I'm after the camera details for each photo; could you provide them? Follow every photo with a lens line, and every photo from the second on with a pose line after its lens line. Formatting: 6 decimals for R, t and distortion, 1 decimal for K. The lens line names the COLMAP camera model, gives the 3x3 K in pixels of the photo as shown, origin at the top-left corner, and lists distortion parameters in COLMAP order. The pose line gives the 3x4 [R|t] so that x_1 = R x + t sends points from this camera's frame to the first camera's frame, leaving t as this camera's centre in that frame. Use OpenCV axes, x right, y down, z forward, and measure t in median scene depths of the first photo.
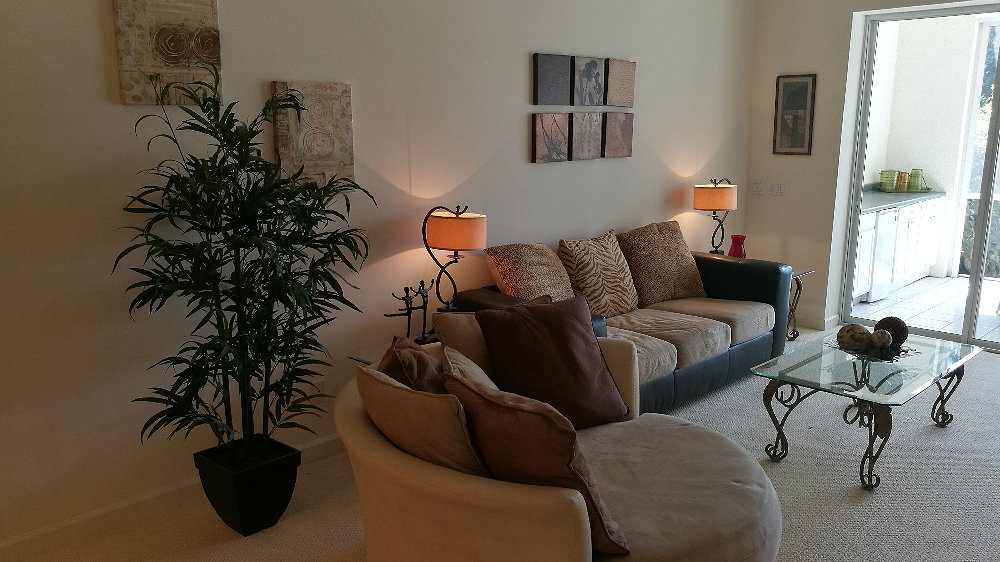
lens RADIAL K [[782.8, 0, 487.5], [0, 782.8, 276.8], [0, 0, 1]] dist [-0.000776, -0.006653]
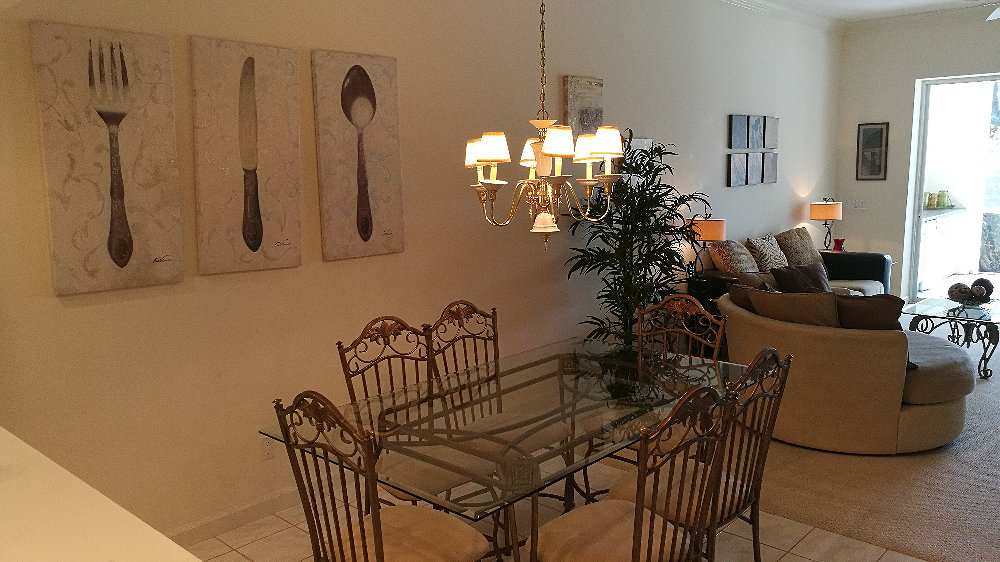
lens RADIAL K [[781.4, 0, 500.0], [0, 781.4, 281.0], [0, 0, 1]] dist [0.038916, 0.000293]
pose [[0.998055, -0.023006, 0.057945, -0.446265], [0.025490, 0.998771, -0.042501, 0.081617], [-0.056896, 0.043895, 0.997415, -0.438688]]
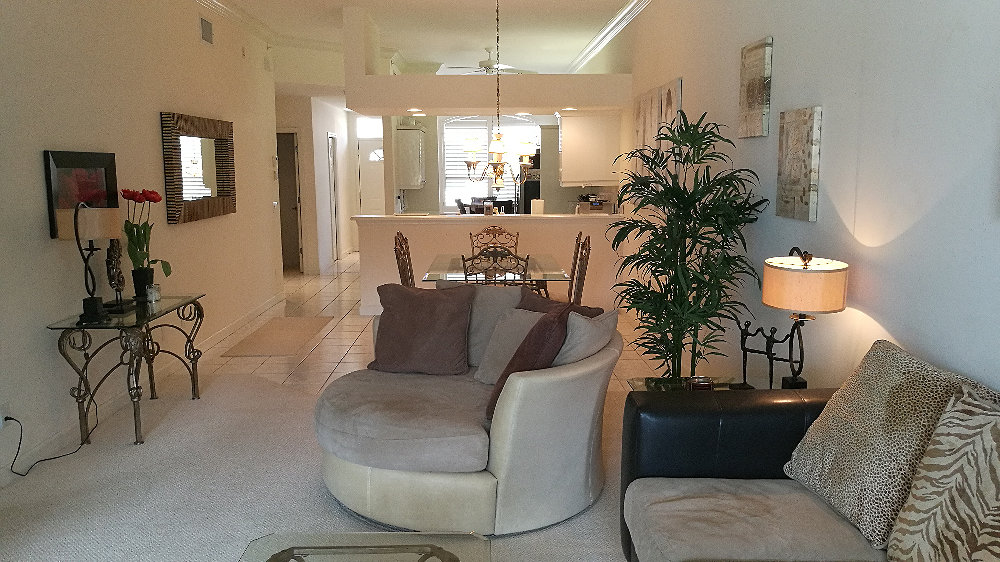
lens RADIAL K [[782.8, 0, 487.5], [0, 782.8, 276.8], [0, 0, 1]] dist [-0.000776, -0.006653]
pose [[-0.677253, 0.114715, -0.726752, 0.594063], [-0.136067, 0.951203, 0.276943, -0.192664], [0.723059, 0.286448, -0.628596, 1.040885]]
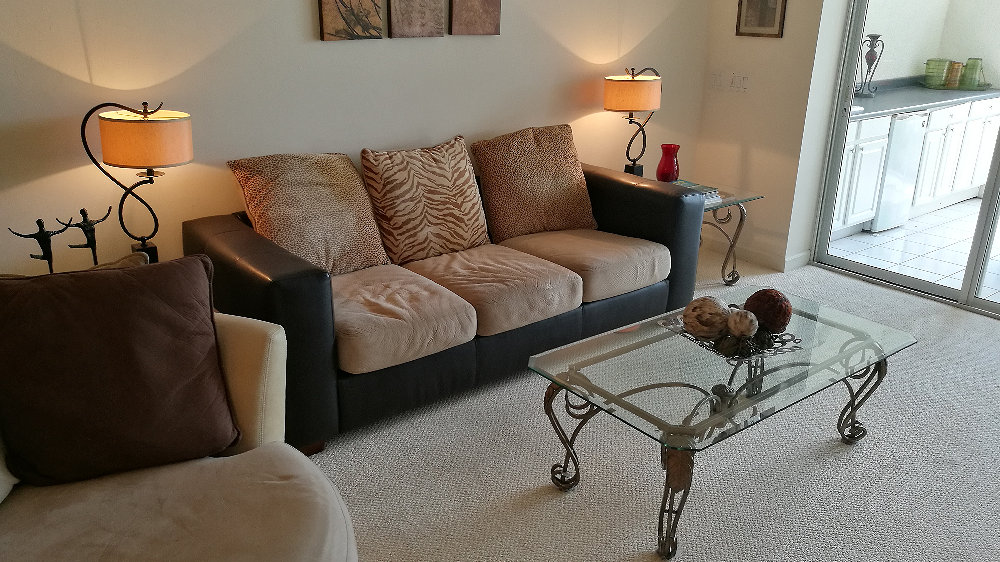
lens RADIAL K [[786.7, 0, 500.0], [0, 786.7, 281.0], [0, 0, 1]] dist [0.013897, -0.002916]
pose [[0.994369, 0.049693, -0.093599, 0.288501], [-0.034810, 0.987393, 0.154412, -0.043114], [0.100092, -0.150284, 0.983563, 0.259259]]
